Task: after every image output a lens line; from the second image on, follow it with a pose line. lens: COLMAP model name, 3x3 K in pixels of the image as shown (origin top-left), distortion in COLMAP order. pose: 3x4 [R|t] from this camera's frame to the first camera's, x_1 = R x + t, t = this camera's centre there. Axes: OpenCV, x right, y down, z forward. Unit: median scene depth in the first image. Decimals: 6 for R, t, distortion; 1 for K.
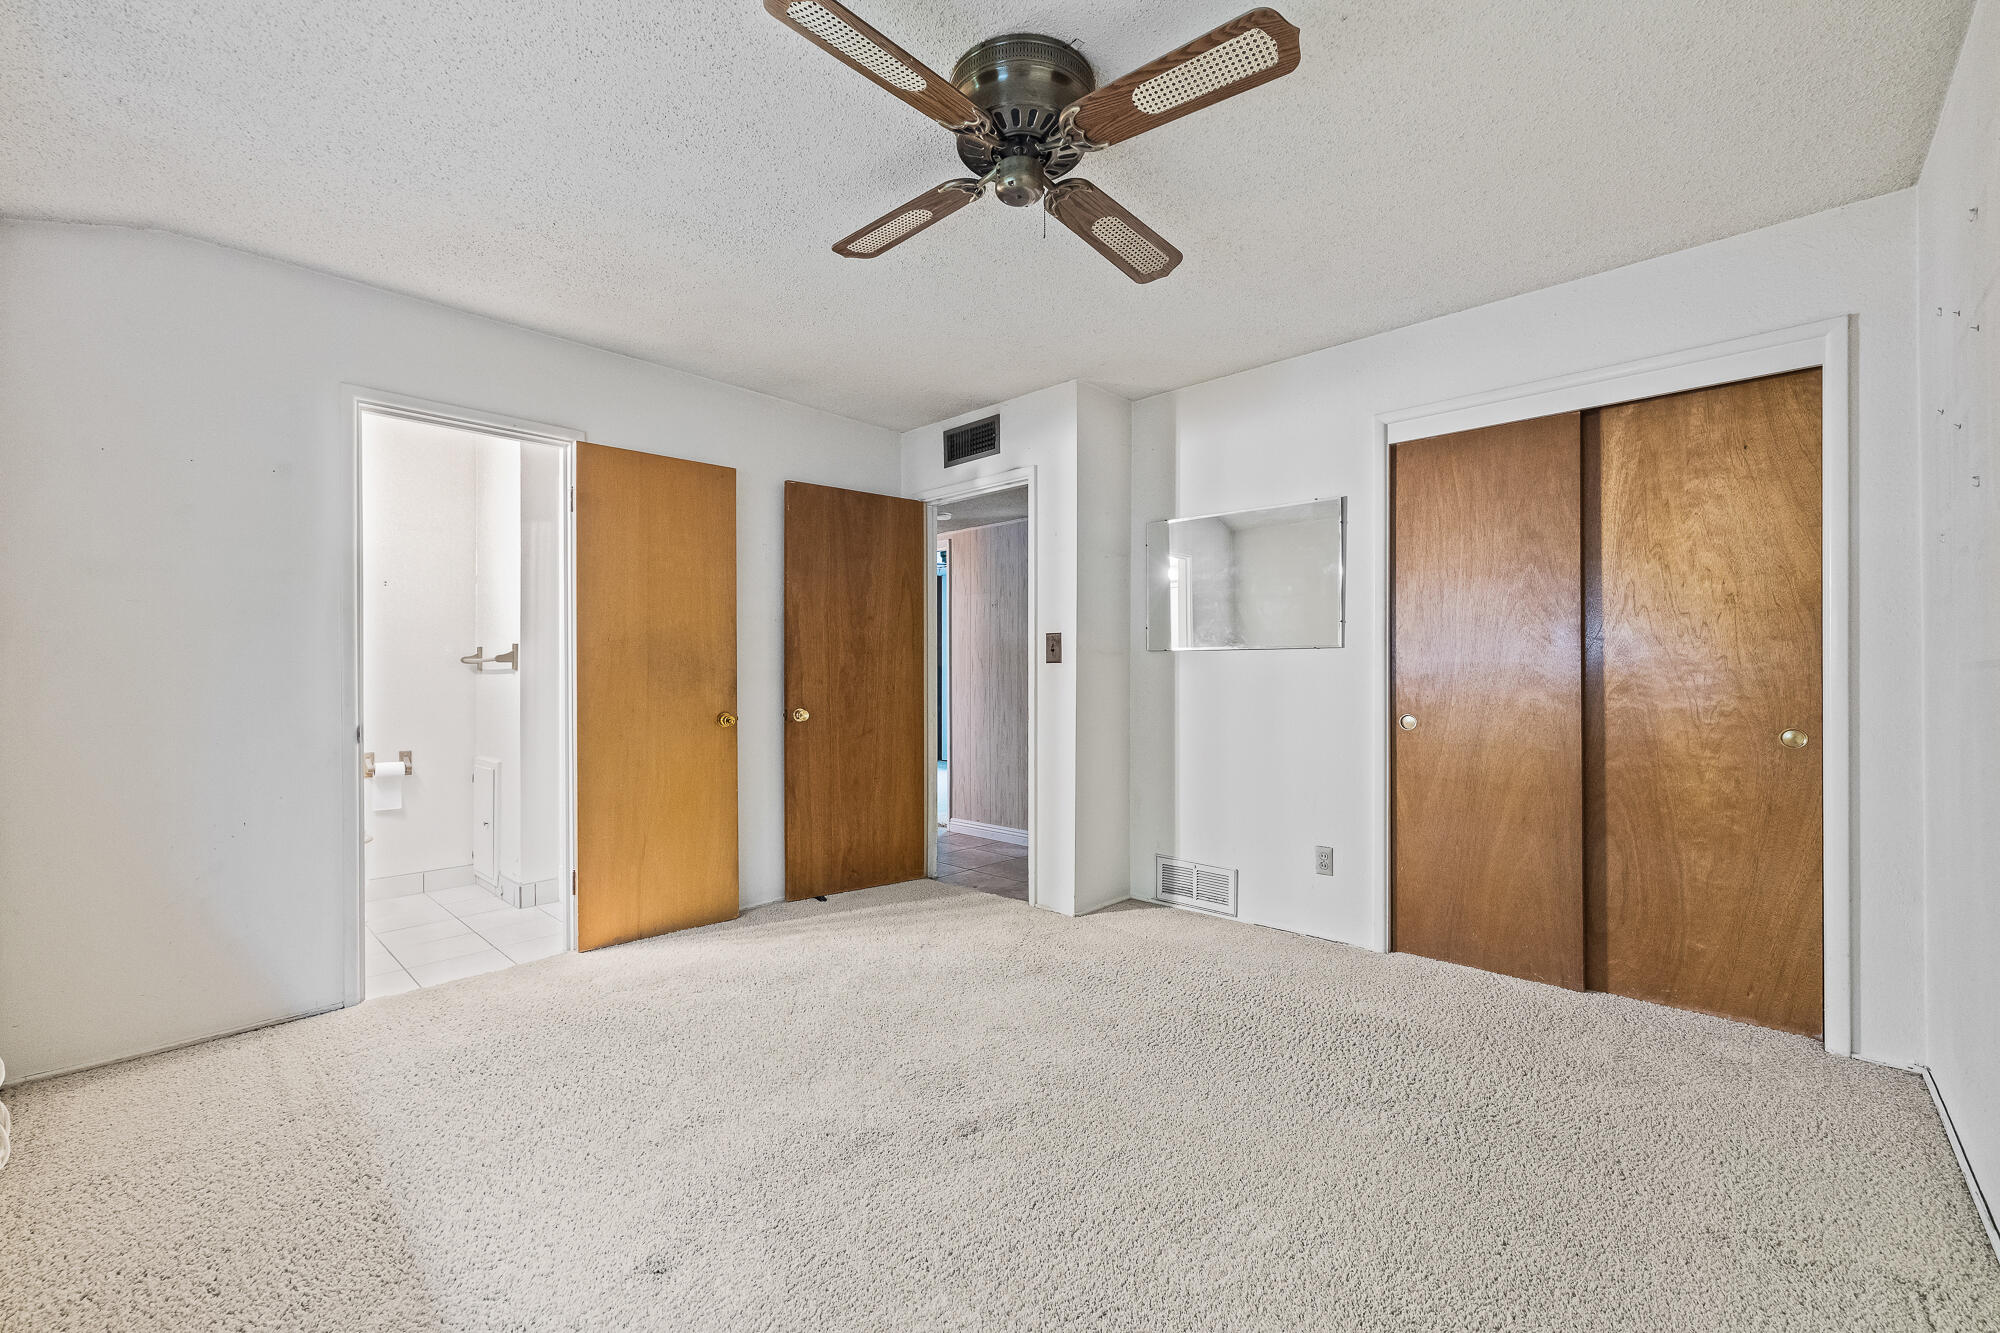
lens RADIAL K [[812.5, 0, 990.7], [0, 812.5, 664.3], [0, 0, 1]] dist [0.000927, -0.000006]
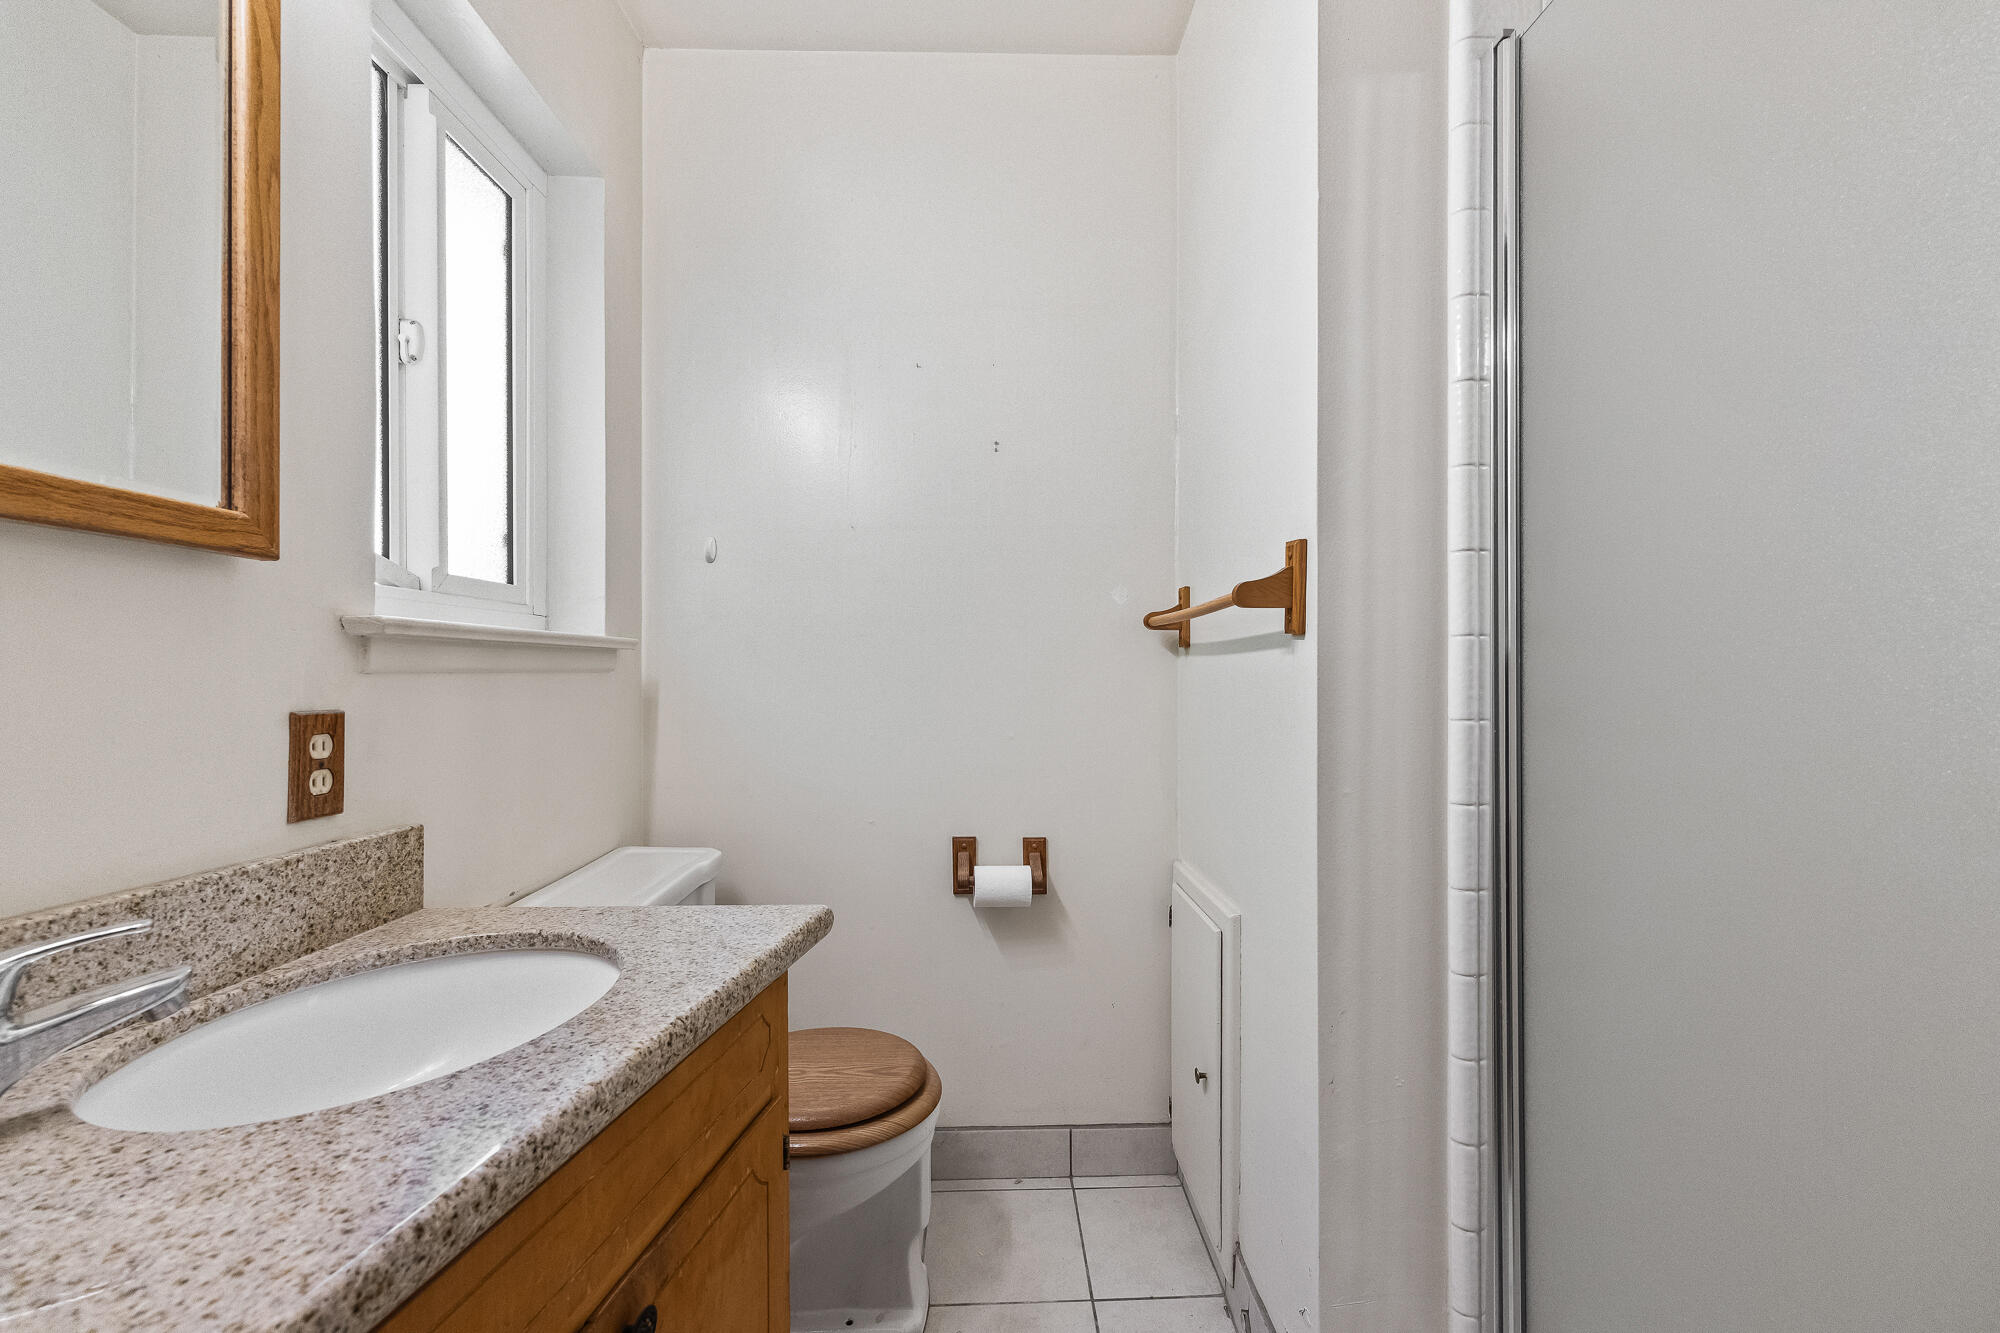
lens RADIAL K [[812.5, 0, 999.3], [0, 812.5, 668.7], [0, 0, 1]] dist [0.000927, -0.000006]
pose [[0.705887, -0.002704, -0.708319, -0.281148], [0.001829, 0.999996, -0.001994, 0.011281], [0.708322, 0.000112, 0.705890, 0.447657]]
